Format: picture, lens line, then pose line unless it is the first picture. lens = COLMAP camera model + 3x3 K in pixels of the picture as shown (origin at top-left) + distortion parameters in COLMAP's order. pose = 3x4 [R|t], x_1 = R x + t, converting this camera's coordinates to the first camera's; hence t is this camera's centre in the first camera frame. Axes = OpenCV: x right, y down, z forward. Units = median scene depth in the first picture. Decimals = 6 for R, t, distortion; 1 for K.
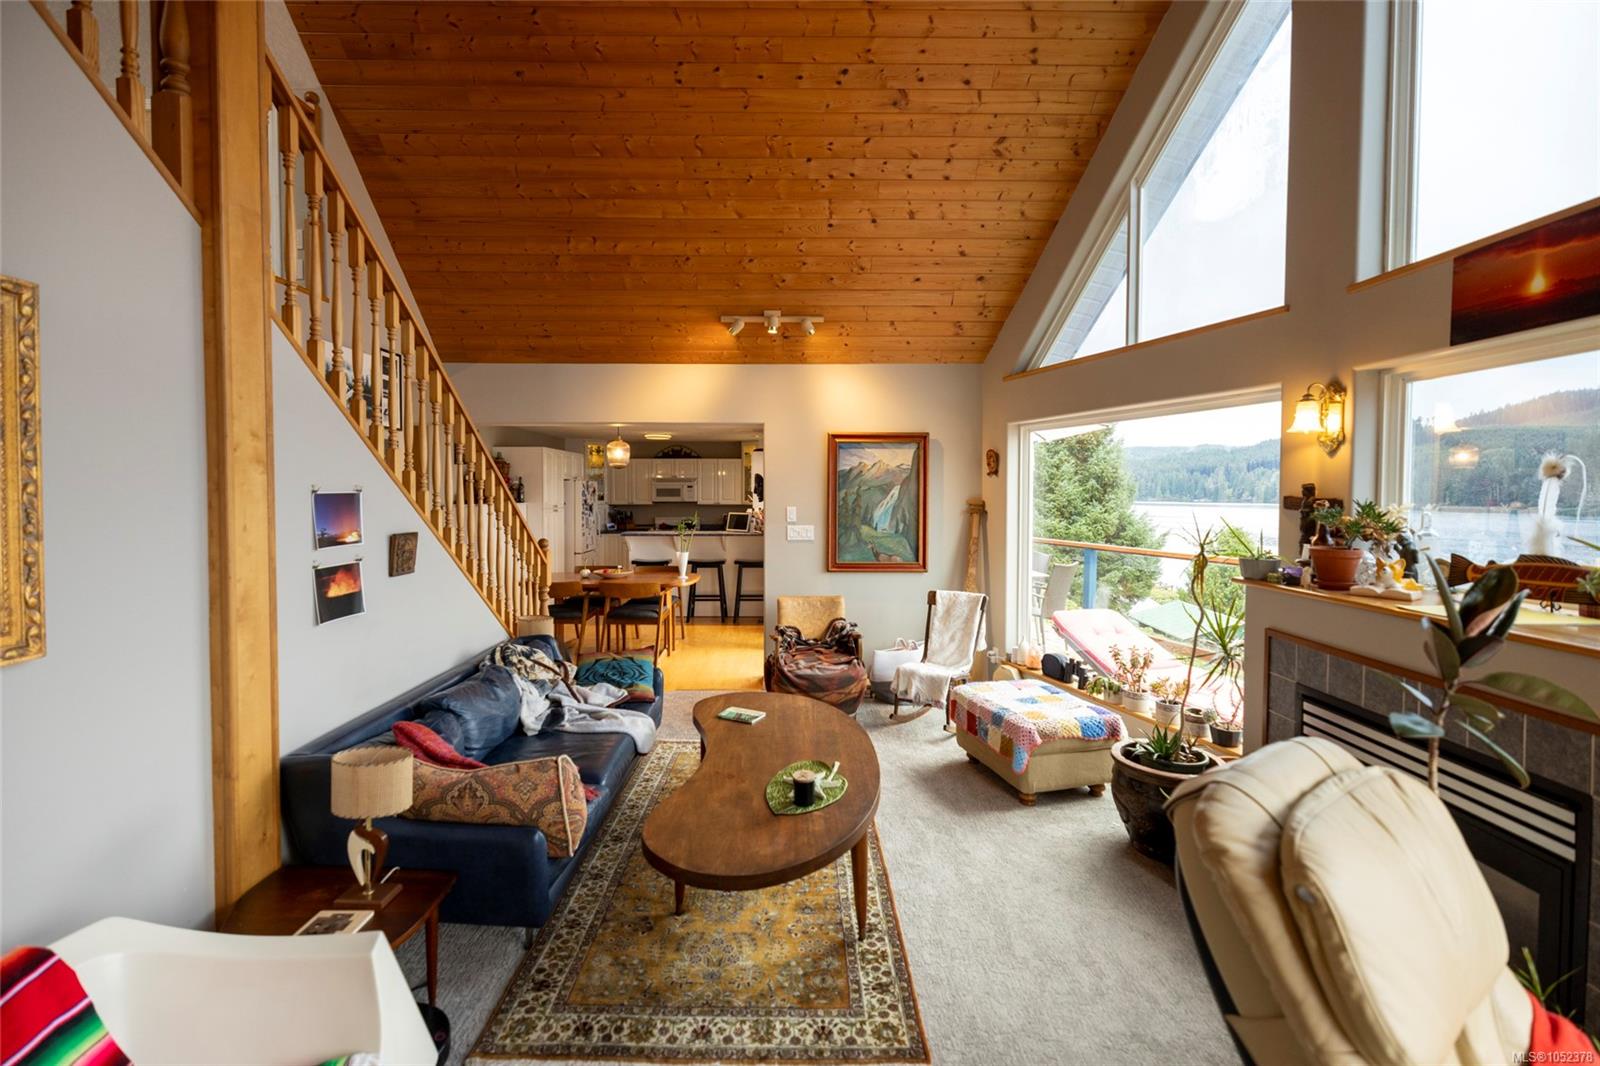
lens RADIAL K [[697.1, 0, 800.9], [0, 697.1, 521.7], [0, 0, 1]] dist [-0.000416, -0.000056]
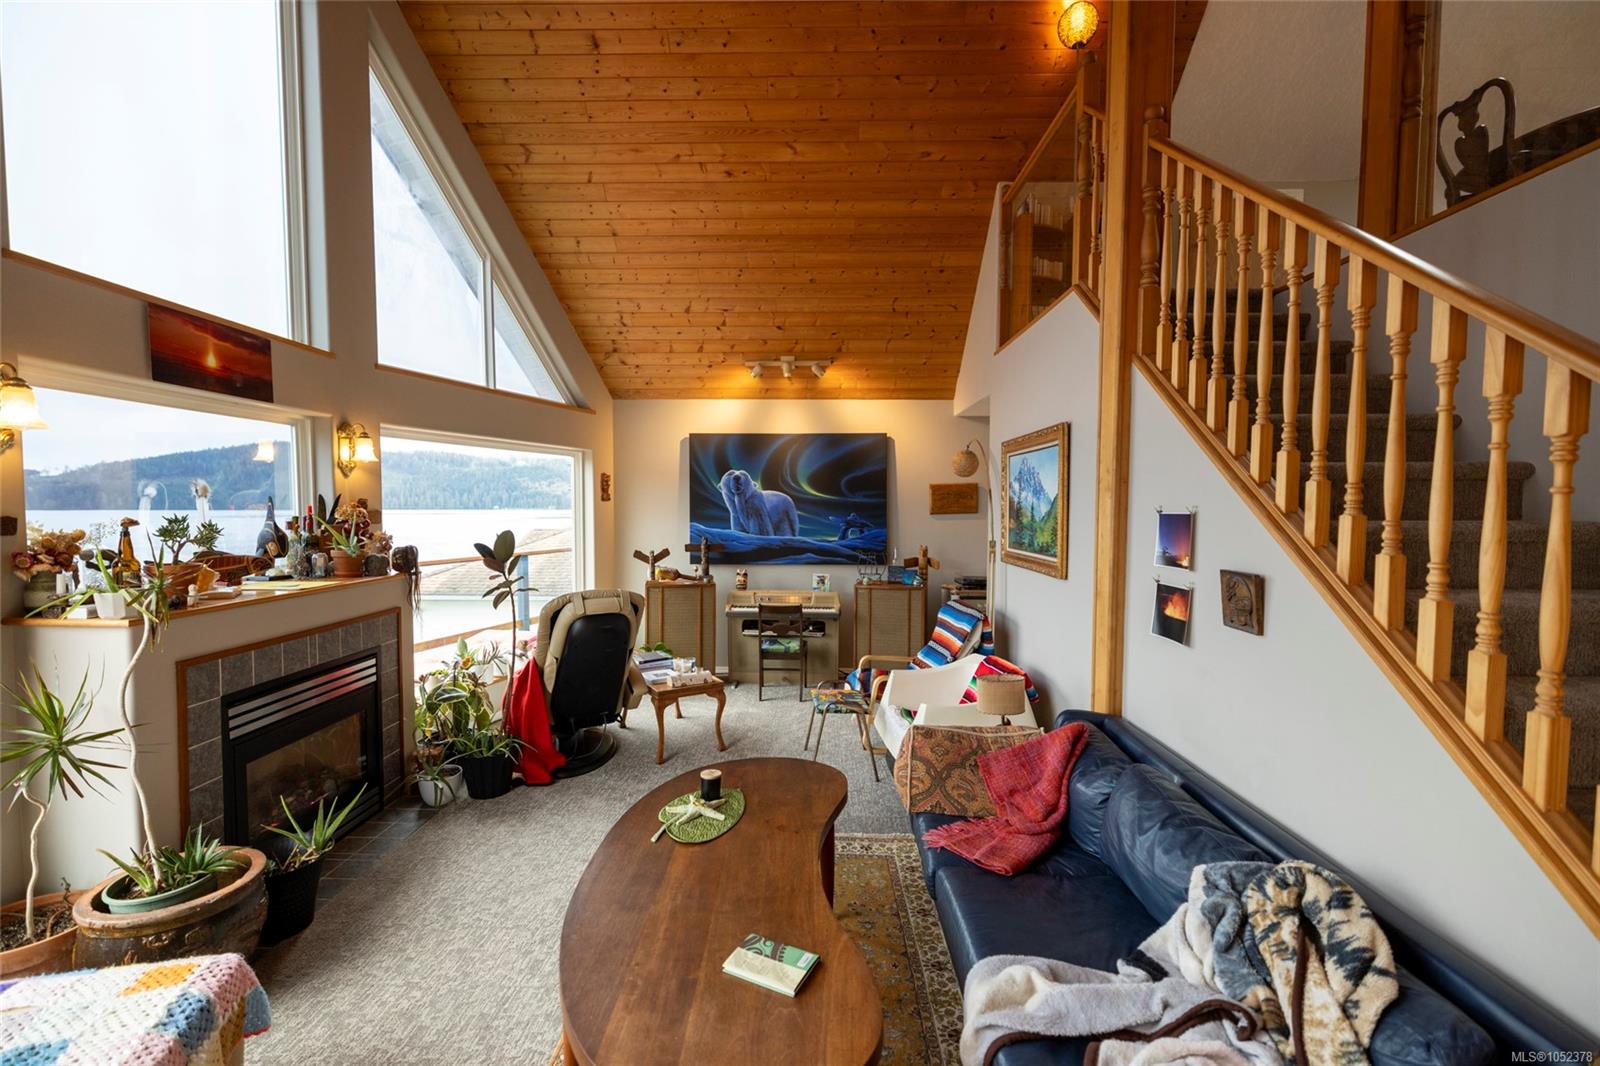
lens RADIAL K [[697.1, 0, 798.4], [0, 697.1, 536.4], [0, 0, 1]] dist [-0.000416, -0.000056]
pose [[-0.999533, -0.007008, 0.029746, -0.158466], [-0.004465, 0.996393, 0.084738, -0.090925], [-0.030233, 0.084566, -0.995959, 2.001865]]
